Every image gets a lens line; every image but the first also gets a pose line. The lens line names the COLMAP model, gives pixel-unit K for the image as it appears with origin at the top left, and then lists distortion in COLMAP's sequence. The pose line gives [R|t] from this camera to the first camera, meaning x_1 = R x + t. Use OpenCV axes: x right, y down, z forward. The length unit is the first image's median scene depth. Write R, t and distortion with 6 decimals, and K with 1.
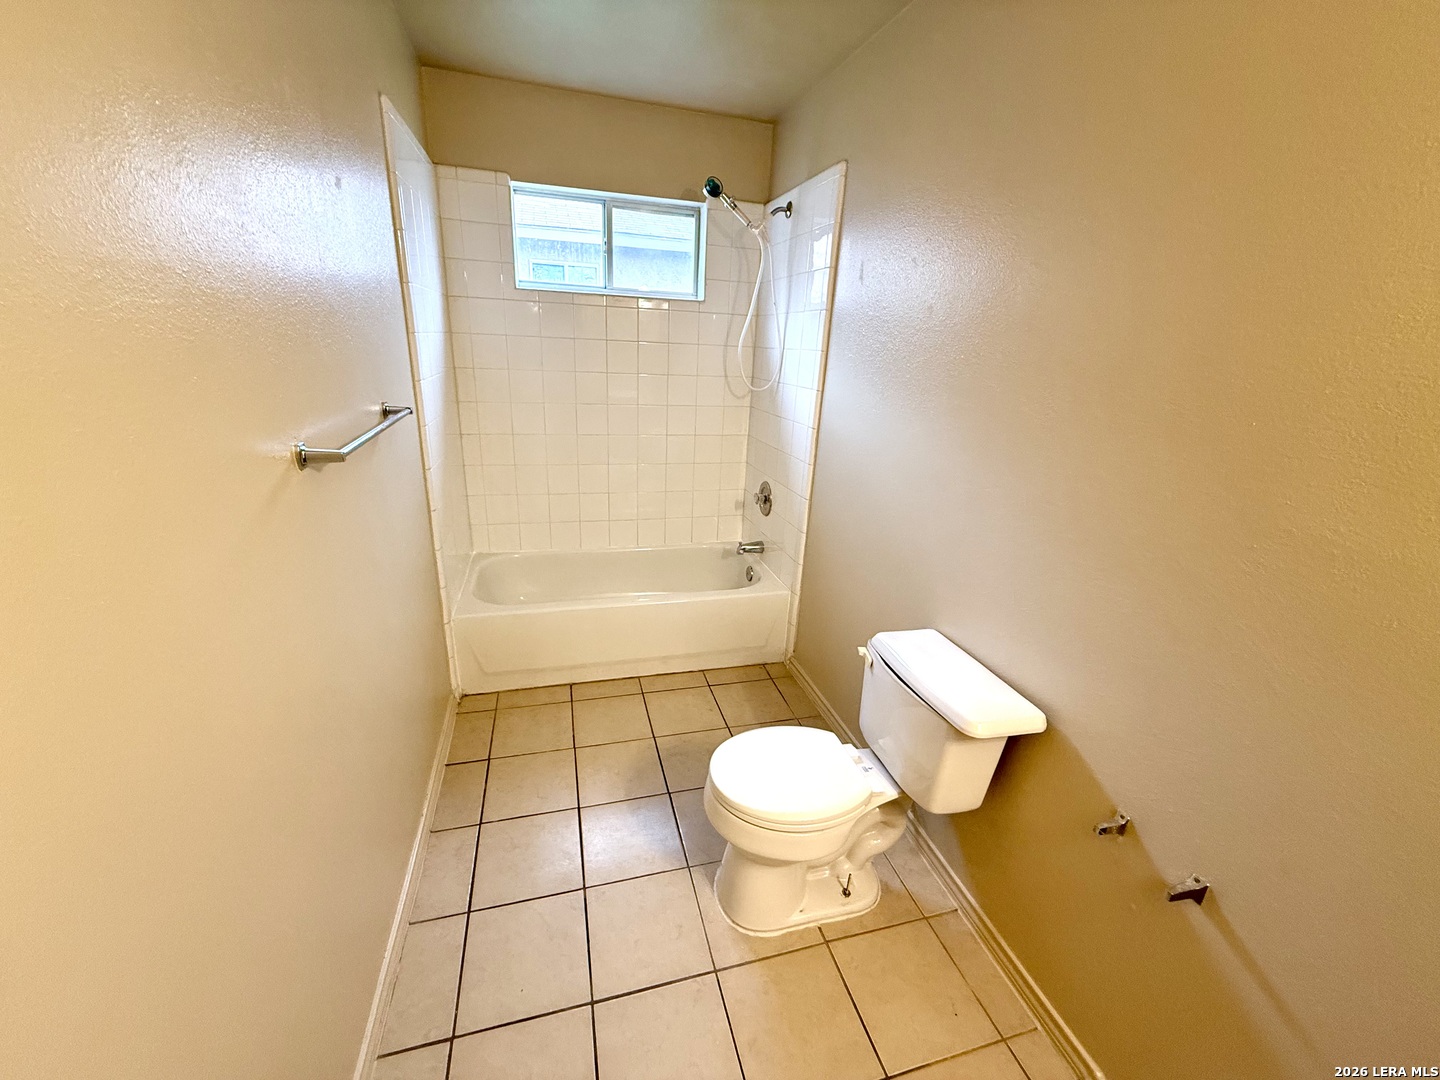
lens RADIAL K [[575.6, 0, 724.0], [0, 575.6, 539.6], [0, 0, 1]] dist [0.002762, -0.000596]
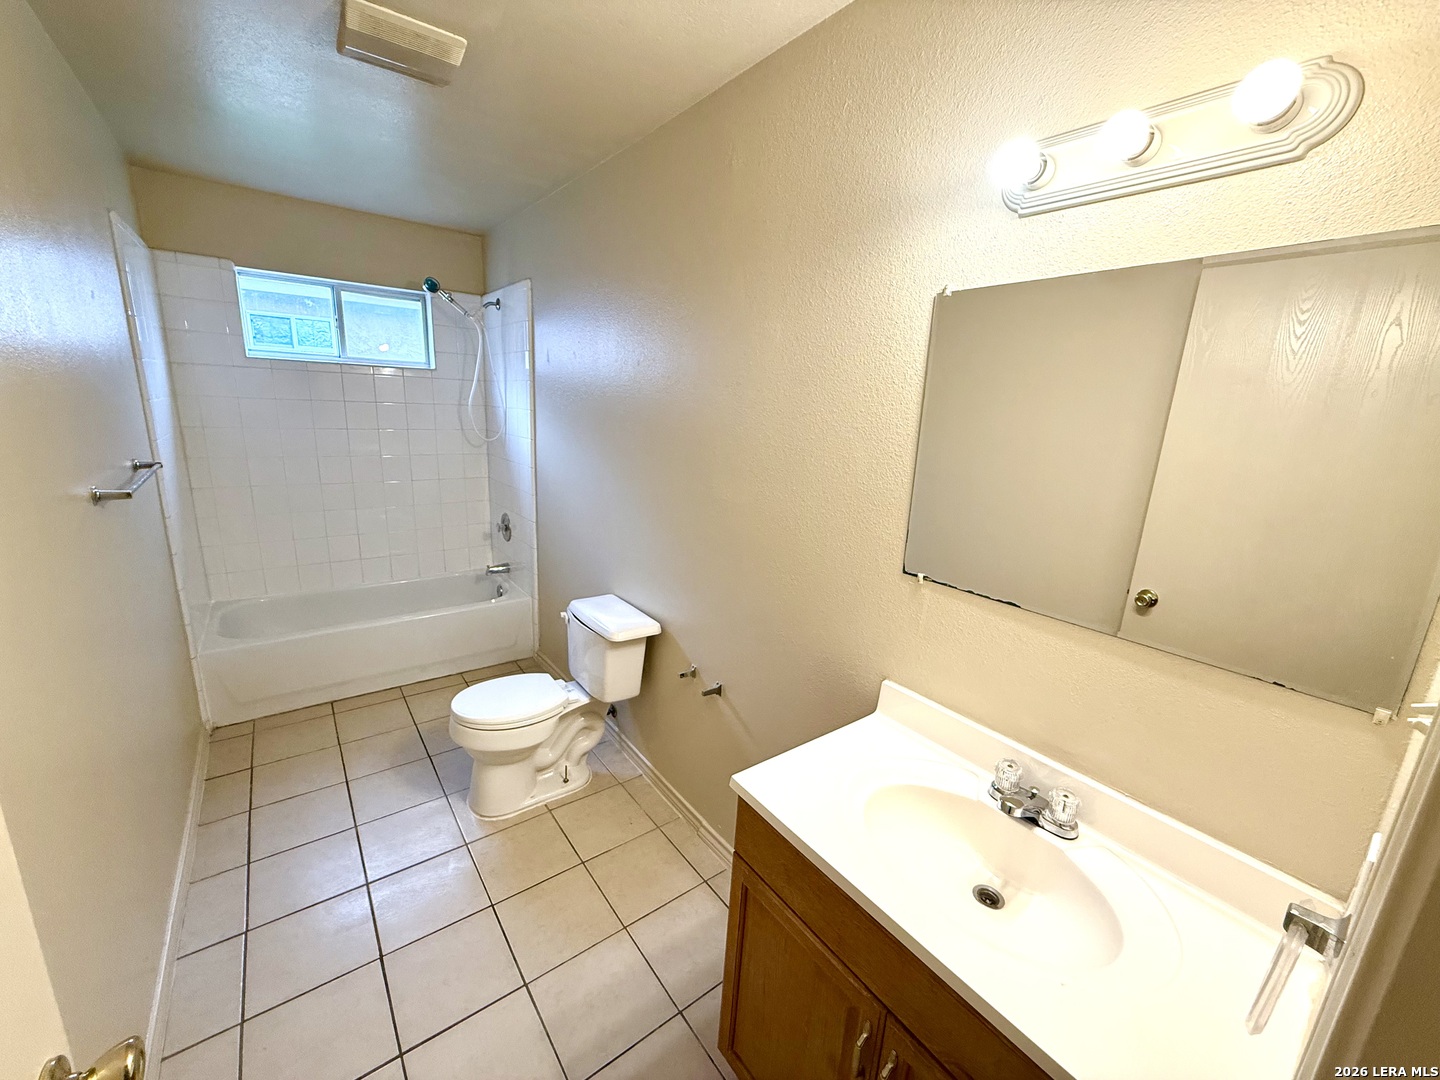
lens RADIAL K [[575.6, 0, 722.2], [0, 575.6, 542.1], [0, 0, 1]] dist [0.002762, -0.000596]
pose [[0.932981, -0.089473, 0.348627, 0.090016], [0.114965, 0.991950, -0.053088, 0.098885], [-0.341070, 0.089610, 0.935757, -0.378760]]
